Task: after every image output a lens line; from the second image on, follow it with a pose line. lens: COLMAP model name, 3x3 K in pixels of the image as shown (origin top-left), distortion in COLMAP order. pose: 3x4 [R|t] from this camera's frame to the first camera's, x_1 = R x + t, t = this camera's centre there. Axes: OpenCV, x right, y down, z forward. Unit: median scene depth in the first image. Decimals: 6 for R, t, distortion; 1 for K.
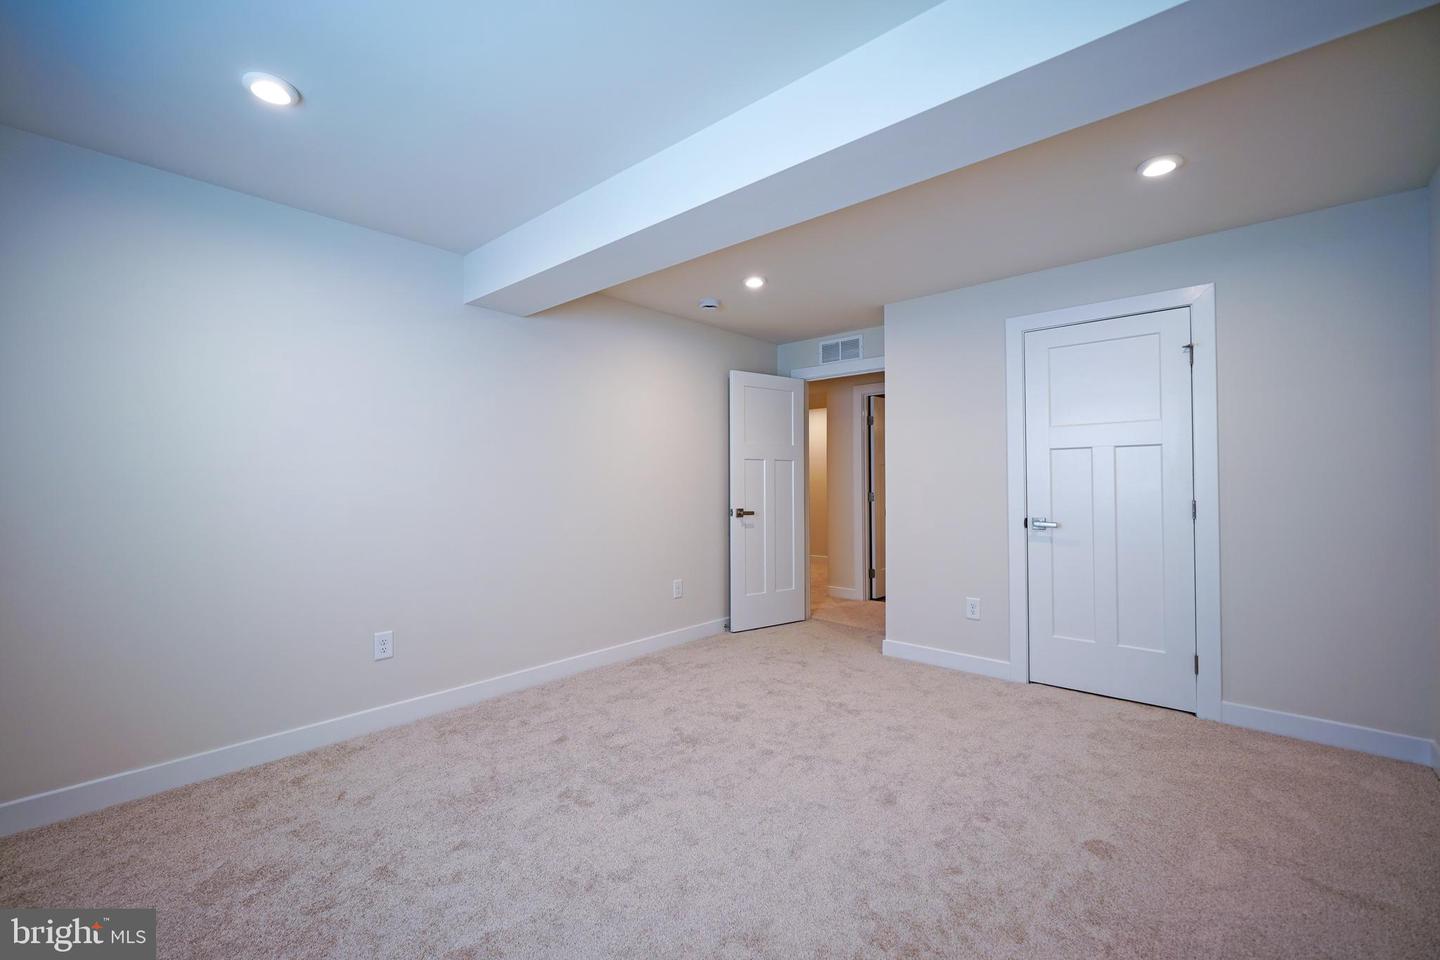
lens RADIAL K [[609.6, 0, 707.4], [0, 609.6, 482.5], [0, 0, 1]] dist [0.000682, 0.000507]
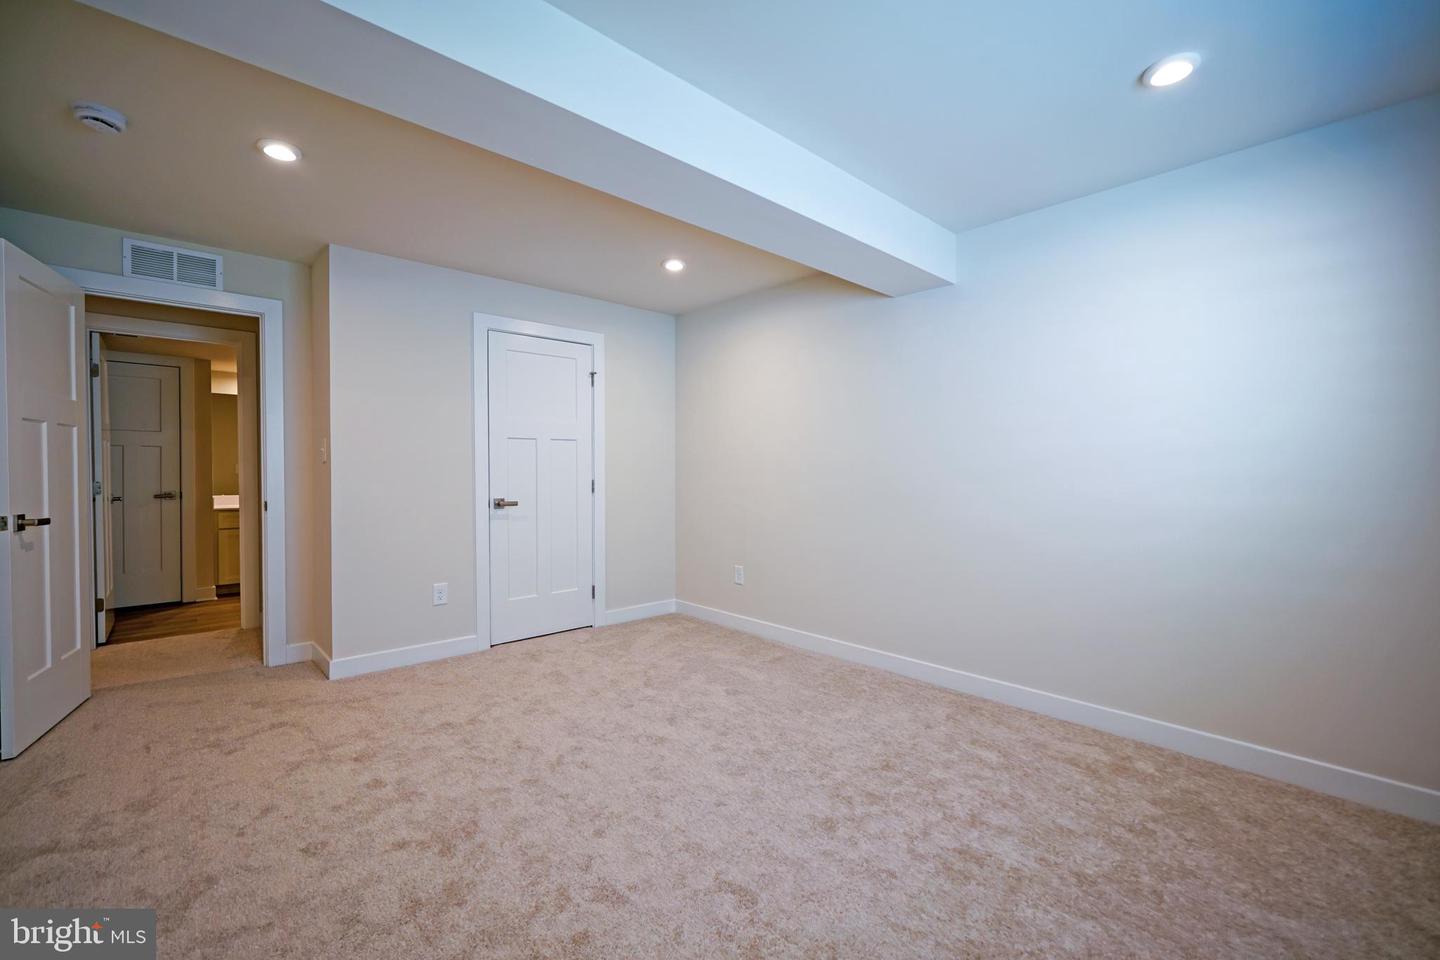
lens RADIAL K [[609.6, 0, 707.4], [0, 609.6, 482.5], [0, 0, 1]] dist [0.000682, 0.000507]
pose [[0.104089, -0.020261, 0.994362, -0.548562], [-0.003524, 0.999779, 0.020740, 0.003569], [-0.994562, -0.005663, 0.103994, 0.509479]]
